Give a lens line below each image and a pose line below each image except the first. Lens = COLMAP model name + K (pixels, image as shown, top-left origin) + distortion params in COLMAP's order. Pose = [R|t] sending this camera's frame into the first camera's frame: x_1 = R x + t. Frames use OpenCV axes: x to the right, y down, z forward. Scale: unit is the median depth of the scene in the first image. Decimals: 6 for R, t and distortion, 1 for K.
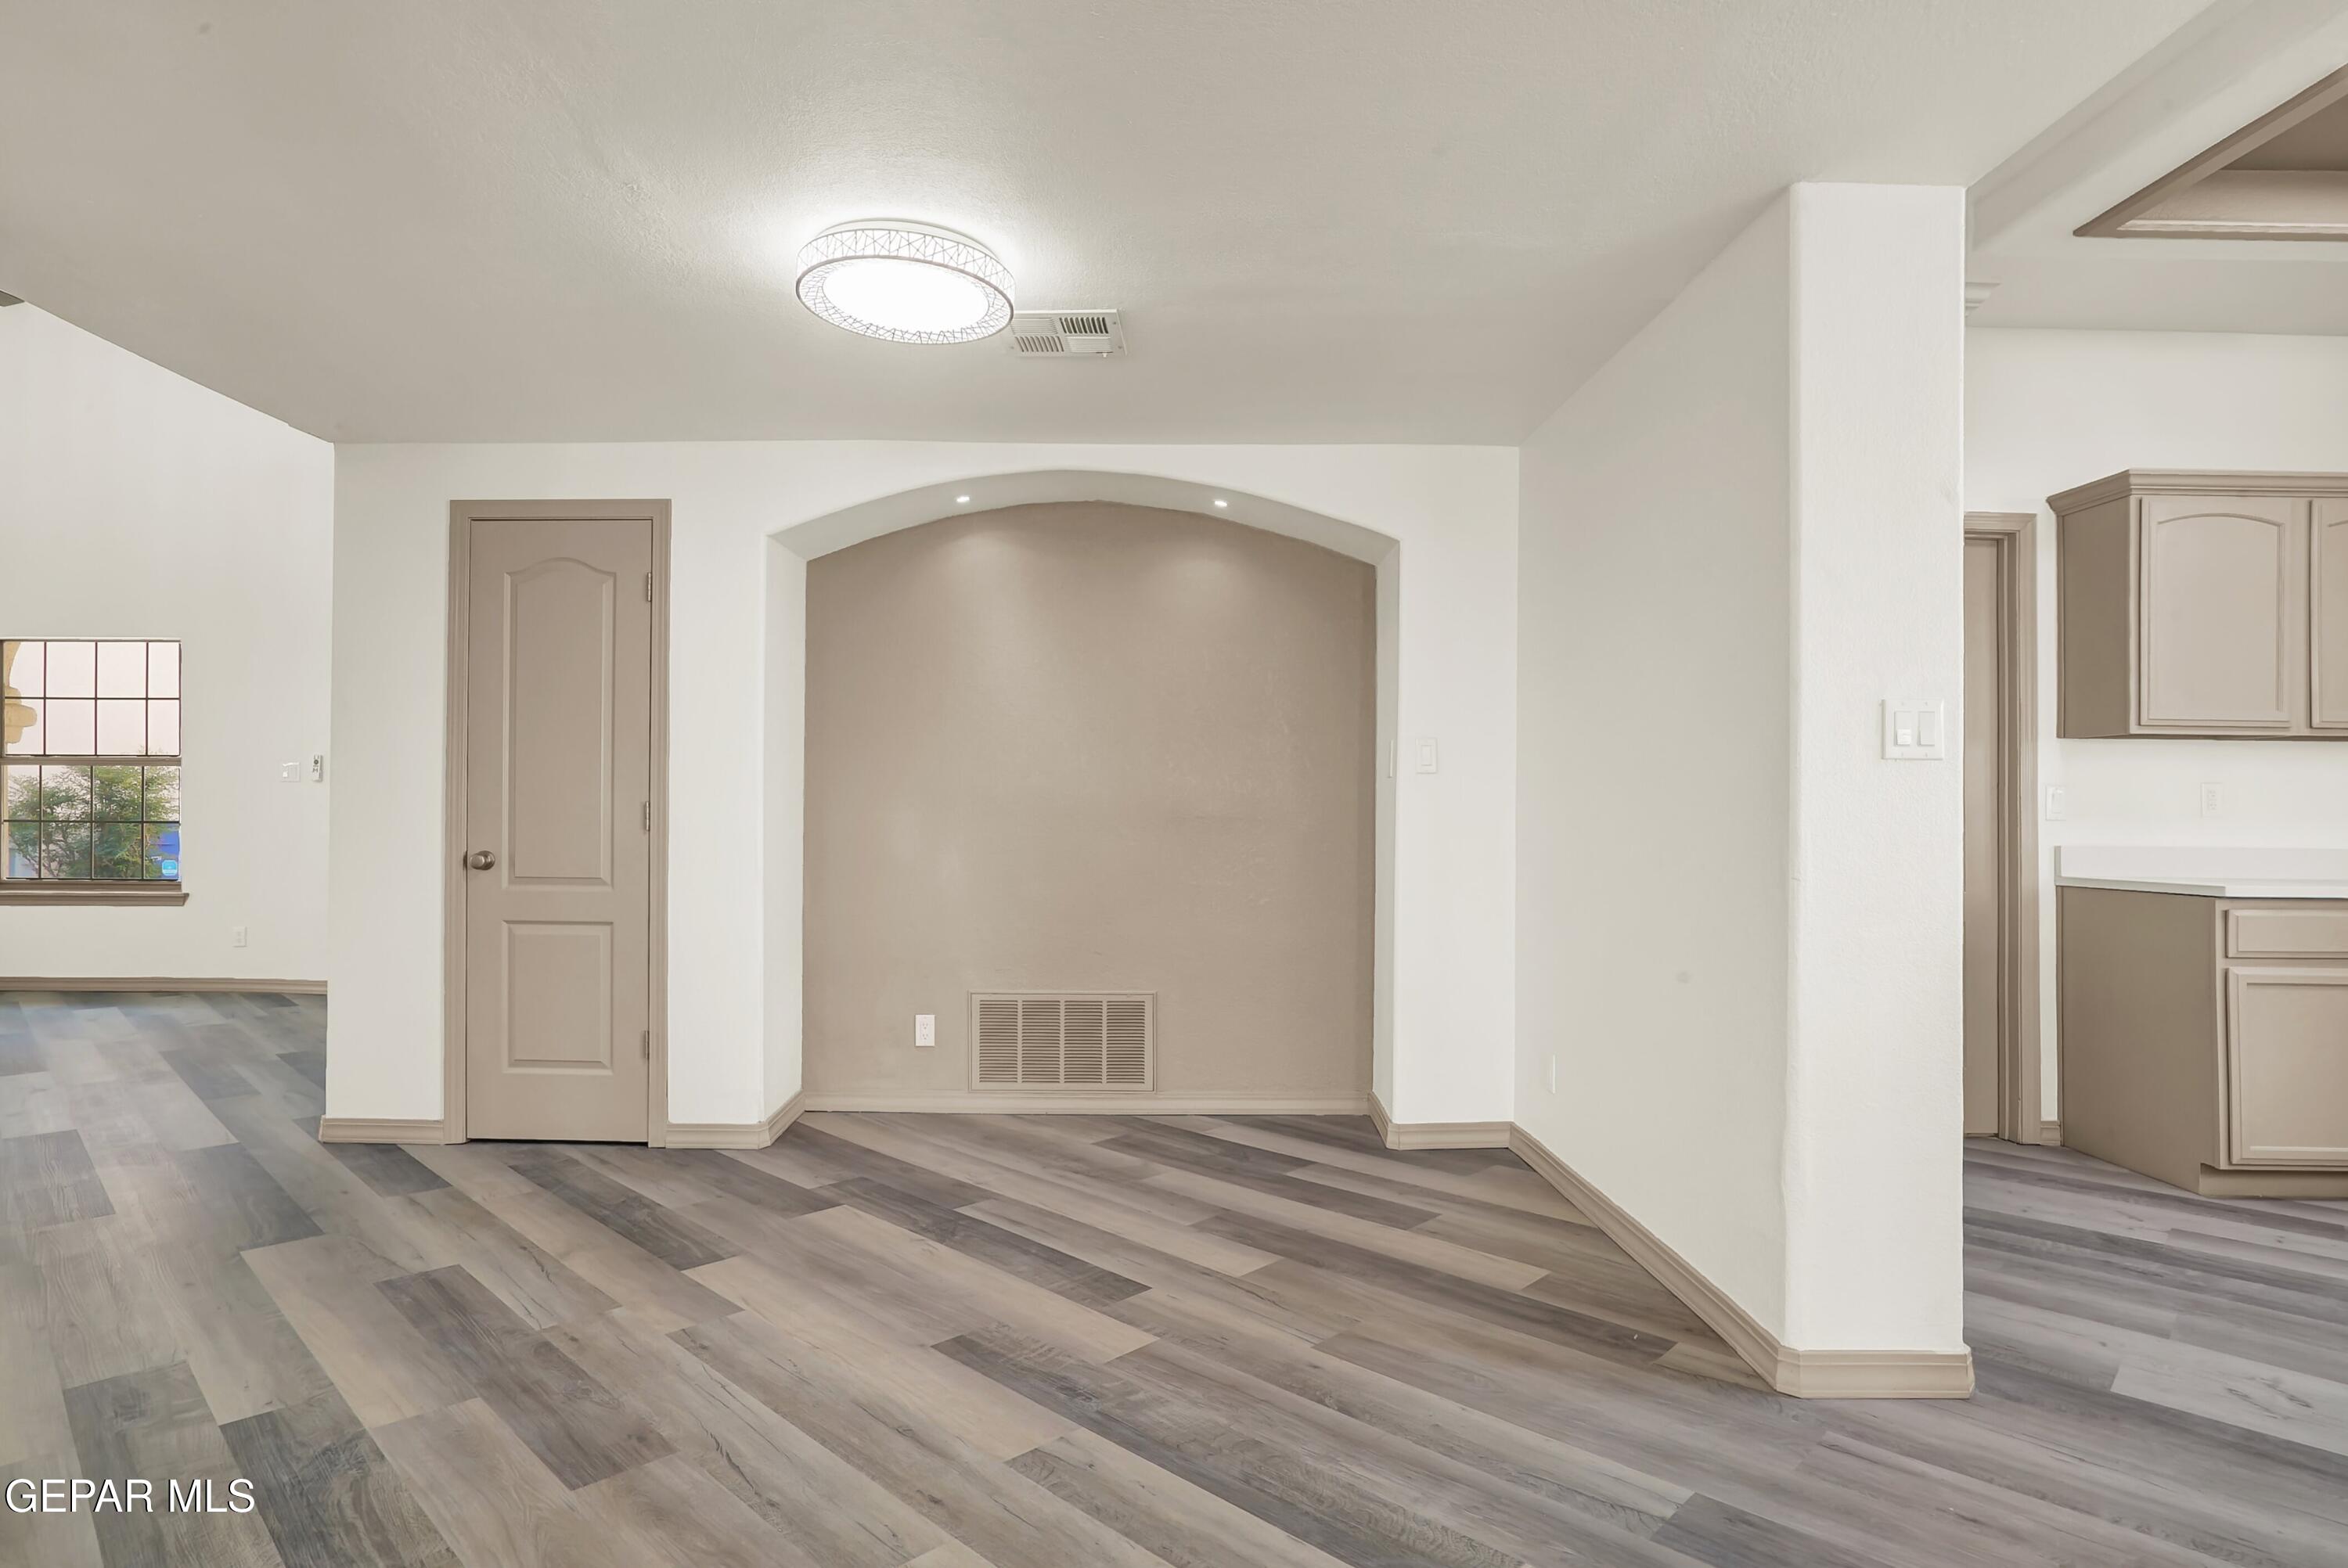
lens RADIAL K [[1249.5, 0, 1144.2], [0, 1249.5, 795.6], [0, 0, 1]] dist [-0.042346, 0.022348]
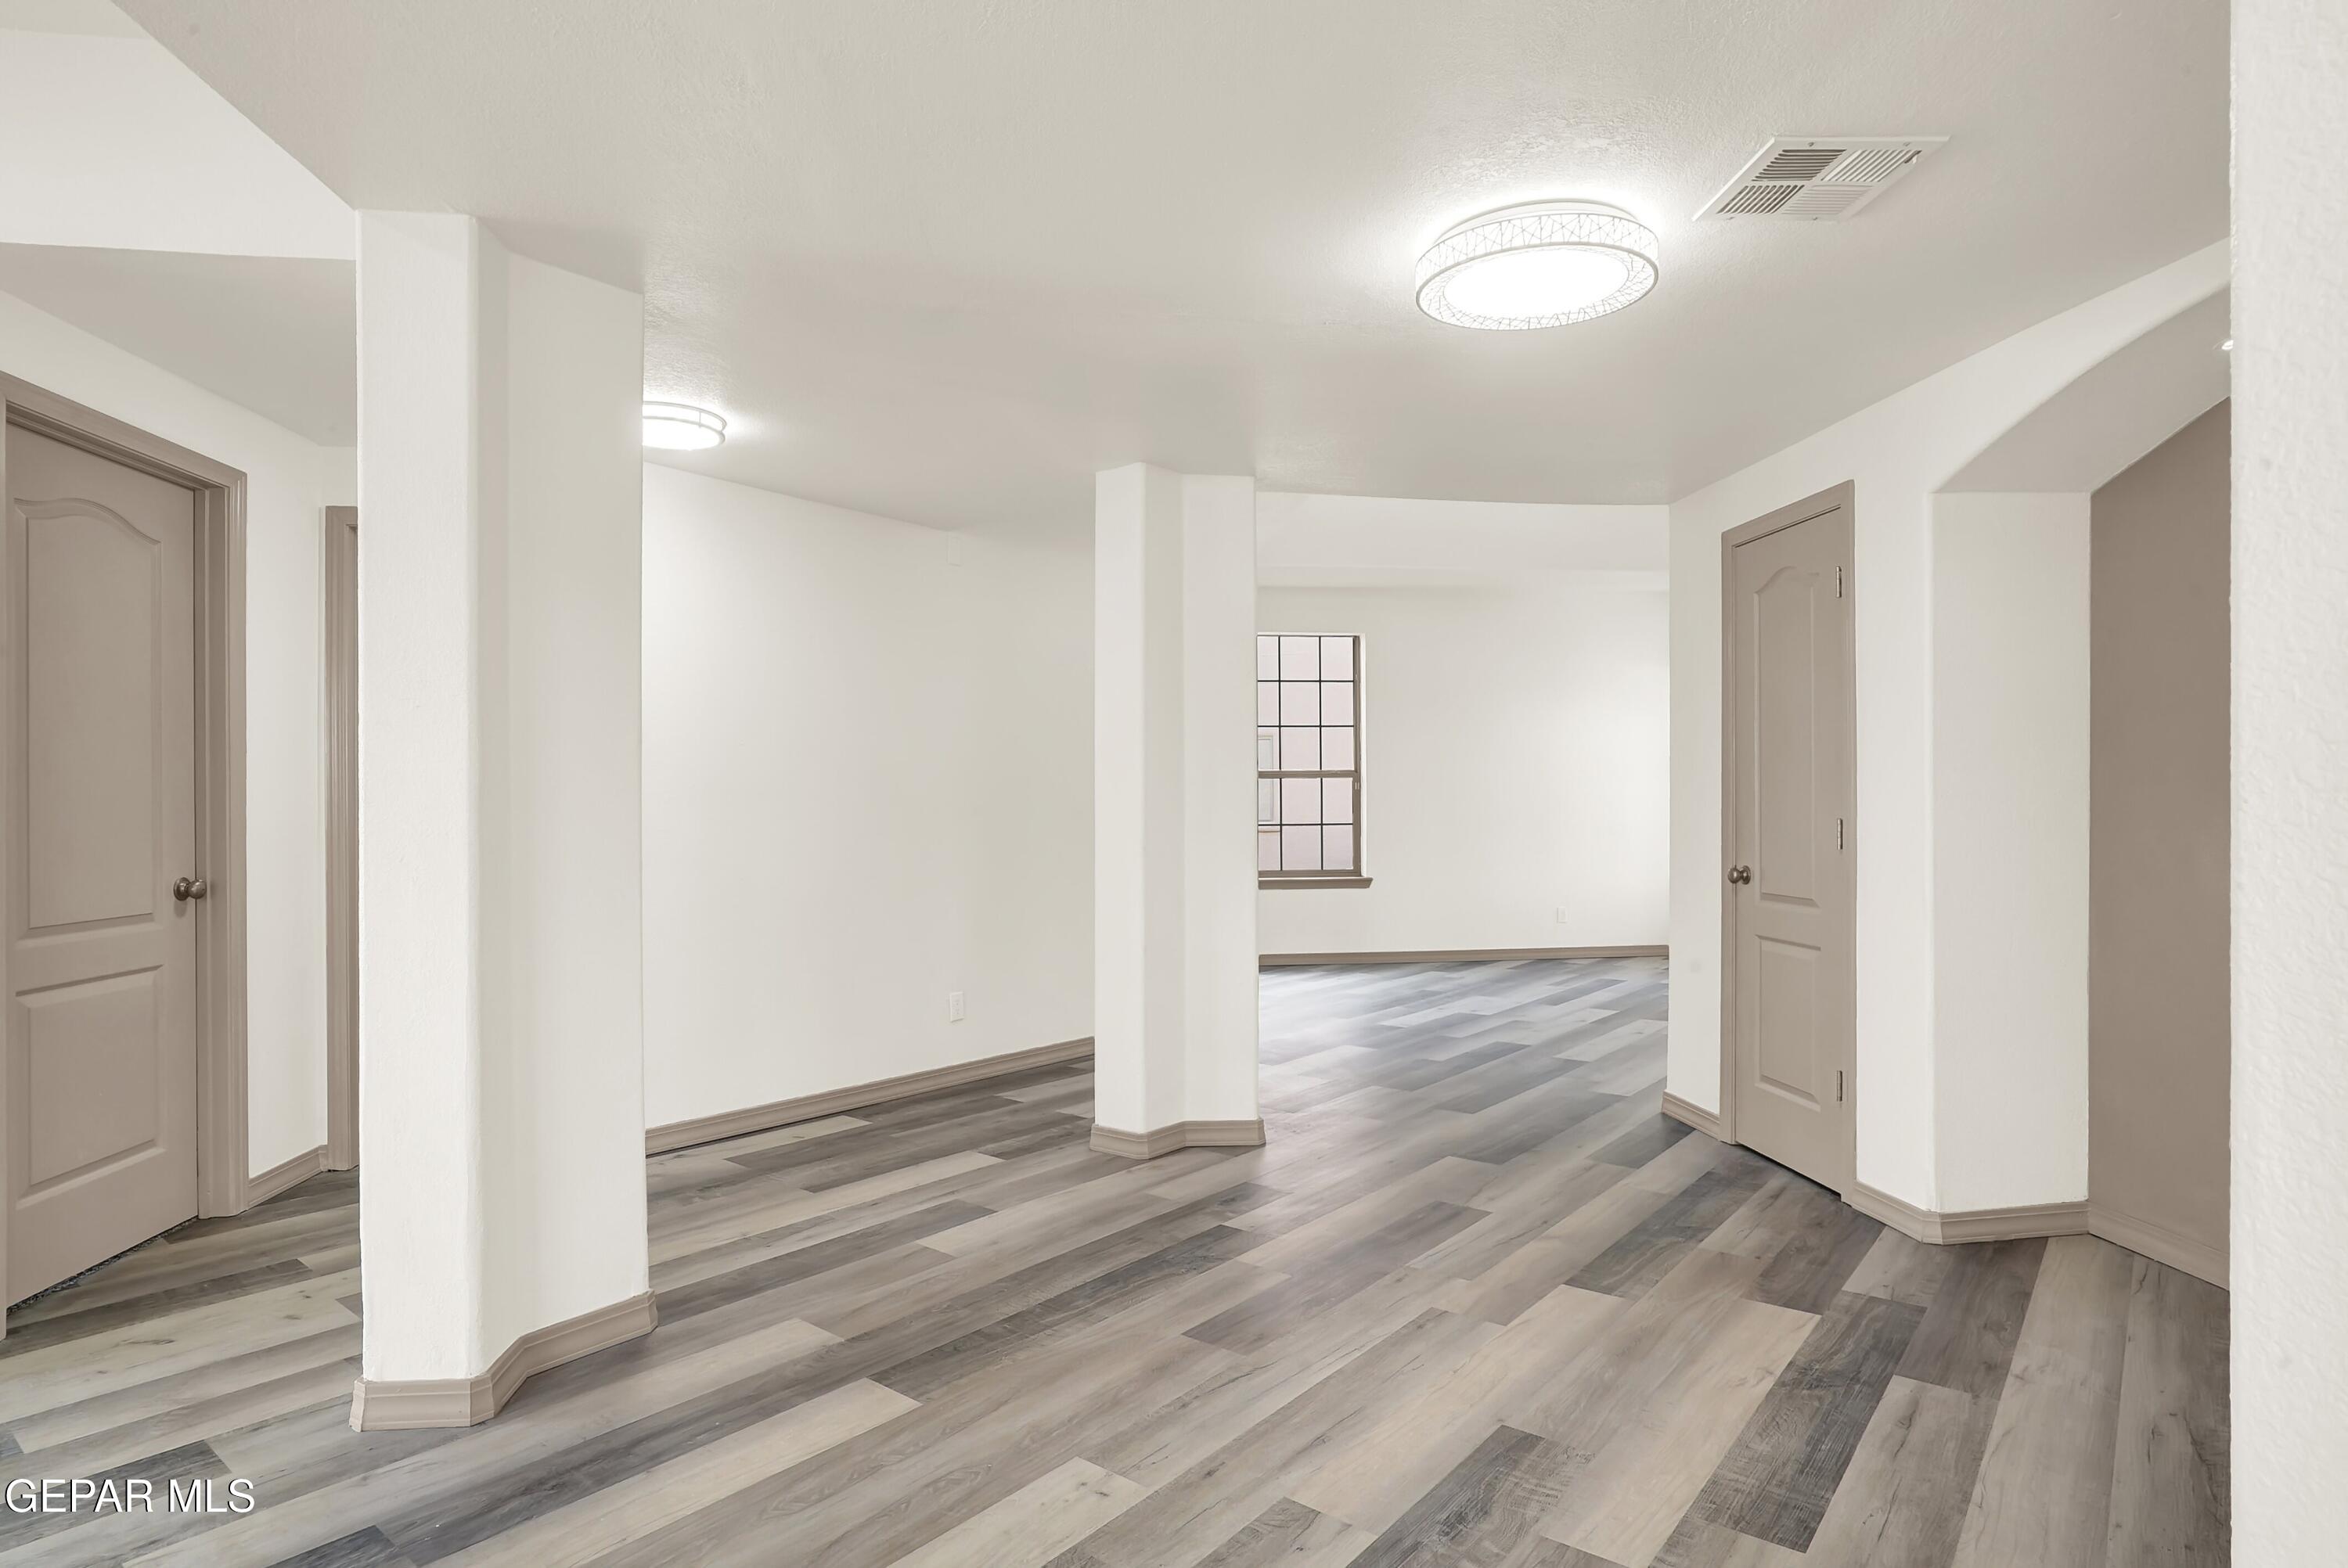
lens RADIAL K [[1249.5, 0, 1131.9], [0, 1249.5, 796.5], [0, 0, 1]] dist [-0.042346, 0.022348]
pose [[0.070569, -0.016219, -0.997375, 0.519920], [0.029719, 0.999458, -0.014150, -0.016415], [0.997064, -0.028643, 0.071013, 0.469286]]
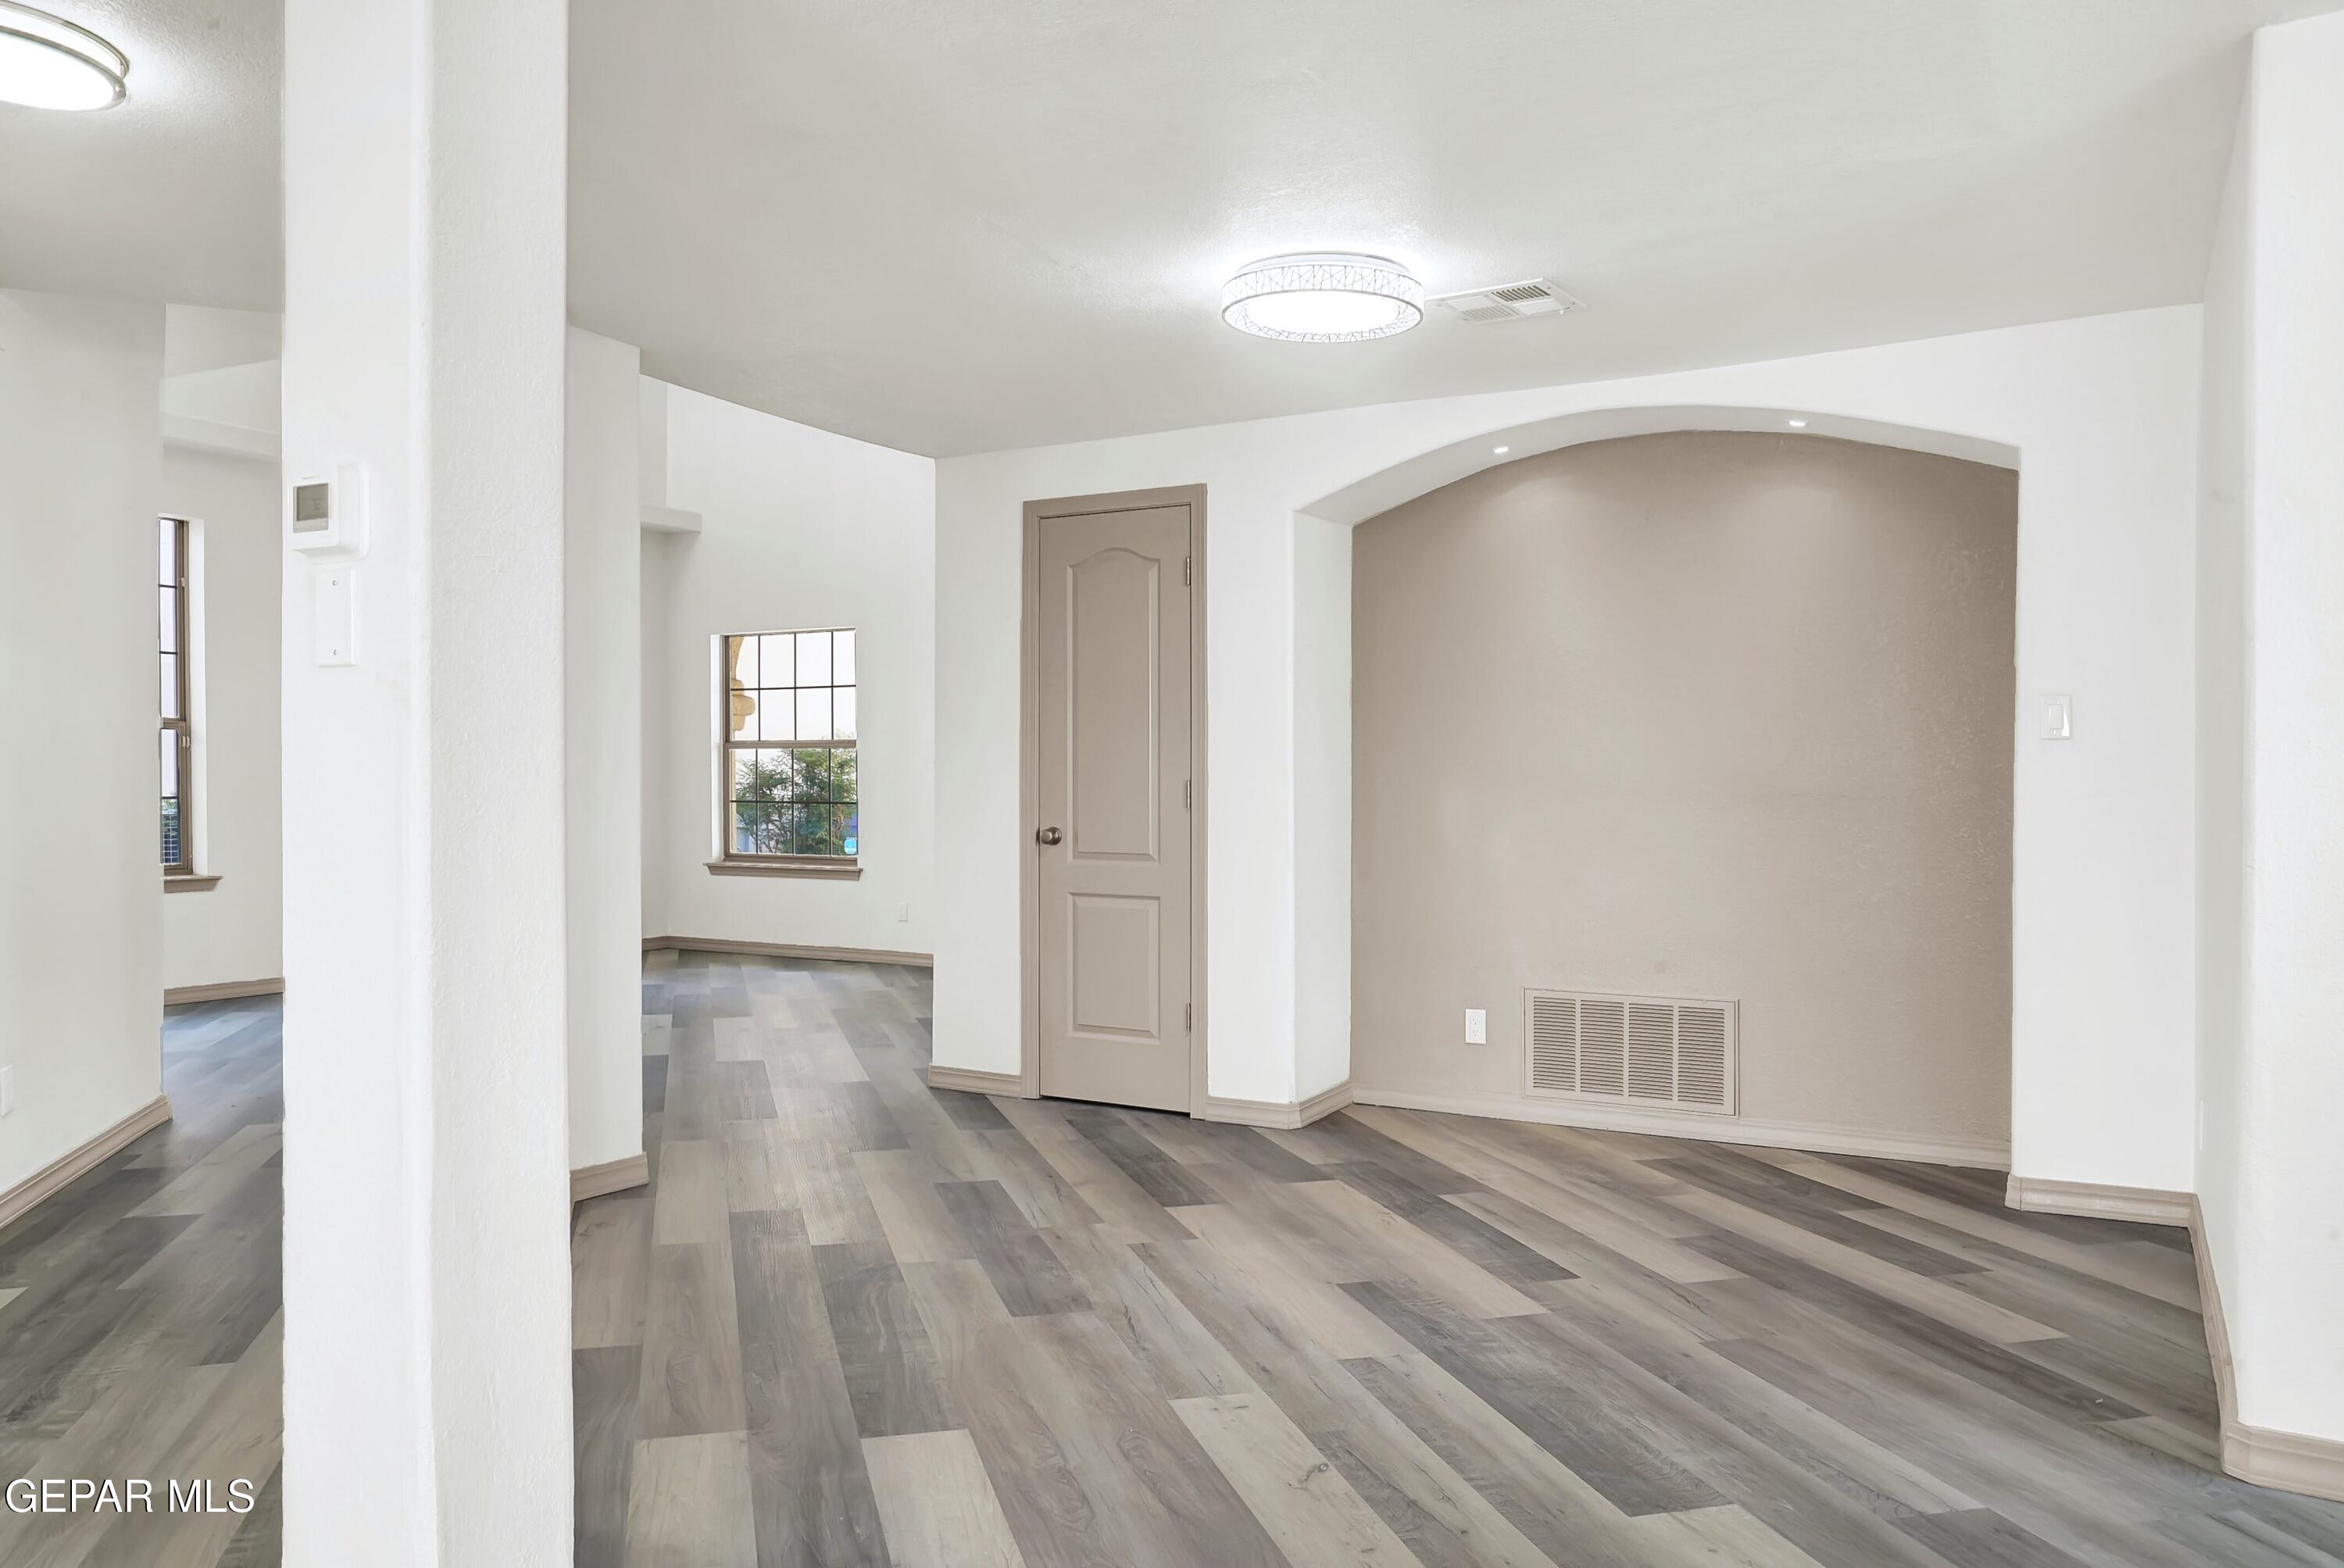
lens RADIAL K [[1693.4, 0, 1122.2], [0, 1693.4, 763.1], [0, 0, 1]] dist [0.002348, 0.042745]
pose [[0.858517, -0.012445, -0.512634, 0.303687], [0.012163, 0.999918, -0.003906, -0.005652], [0.512641, -0.002882, 0.858598, -0.258542]]
